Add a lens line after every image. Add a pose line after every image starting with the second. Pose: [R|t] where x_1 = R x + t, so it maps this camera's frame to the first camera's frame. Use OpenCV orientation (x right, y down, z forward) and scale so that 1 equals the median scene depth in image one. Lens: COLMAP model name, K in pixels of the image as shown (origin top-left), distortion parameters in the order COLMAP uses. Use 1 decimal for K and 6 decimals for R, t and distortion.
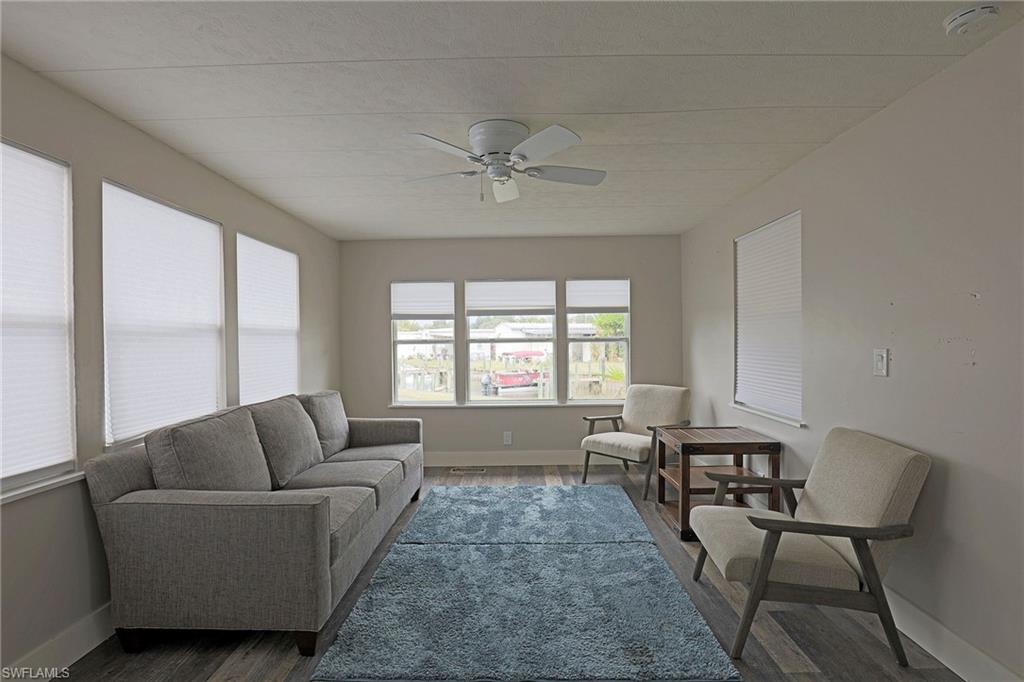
lens RADIAL K [[521.5, 0, 499.0], [0, 521.5, 344.4], [0, 0, 1]] dist [-0.034841, -0.000312]
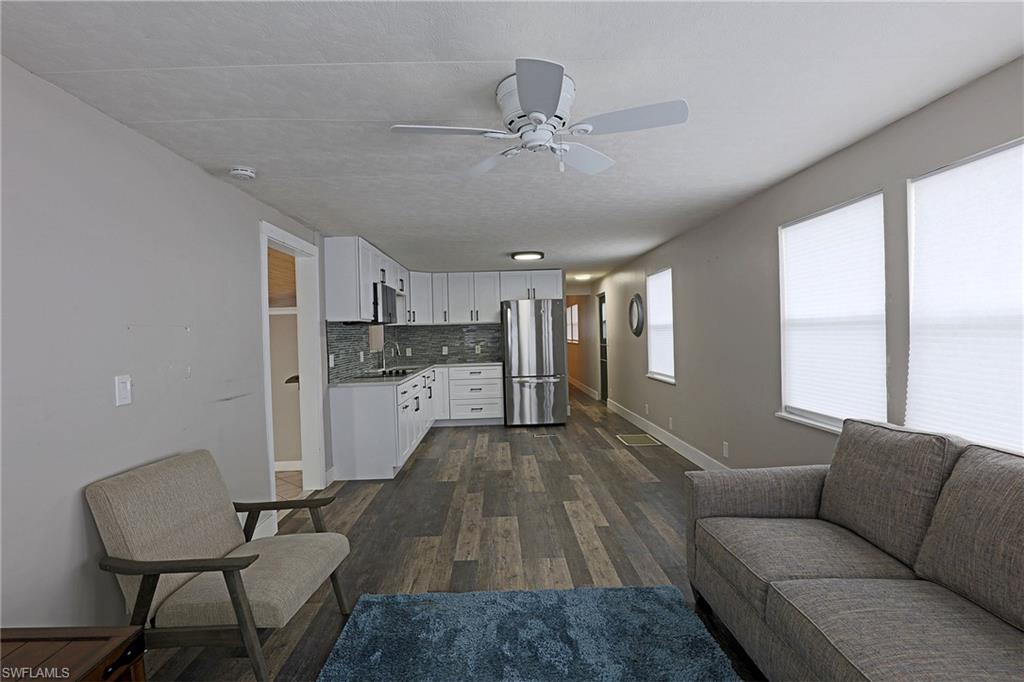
lens RADIAL K [[521.5, 0, 499.0], [0, 521.5, 344.4], [0, 0, 1]] dist [-0.034841, -0.000312]
pose [[-0.998554, 0.040038, -0.035879, 0.106210], [0.038960, 0.998783, 0.030259, -0.040895], [0.037047, 0.028817, -0.998898, 1.667902]]
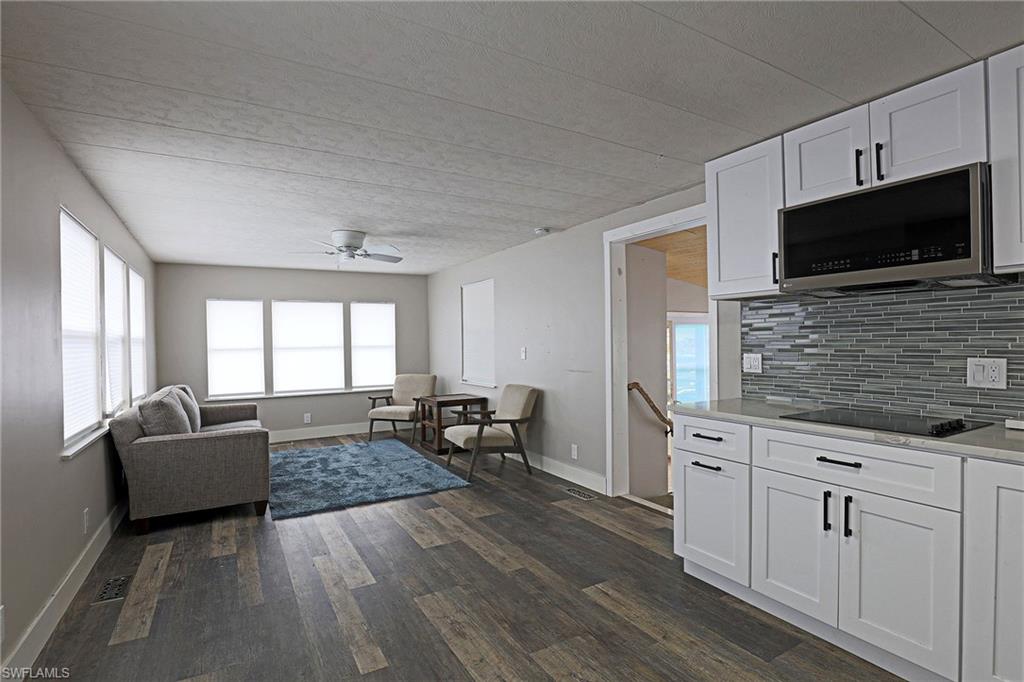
lens RADIAL K [[521.5, 0, 499.0], [0, 521.5, 344.4], [0, 0, 1]] dist [-0.034841, -0.000312]
pose [[0.870483, -0.005819, 0.492164, -0.391617], [0.011101, 0.999908, -0.007812, 0.008548], [-0.492073, 0.012264, 0.870467, -0.770522]]
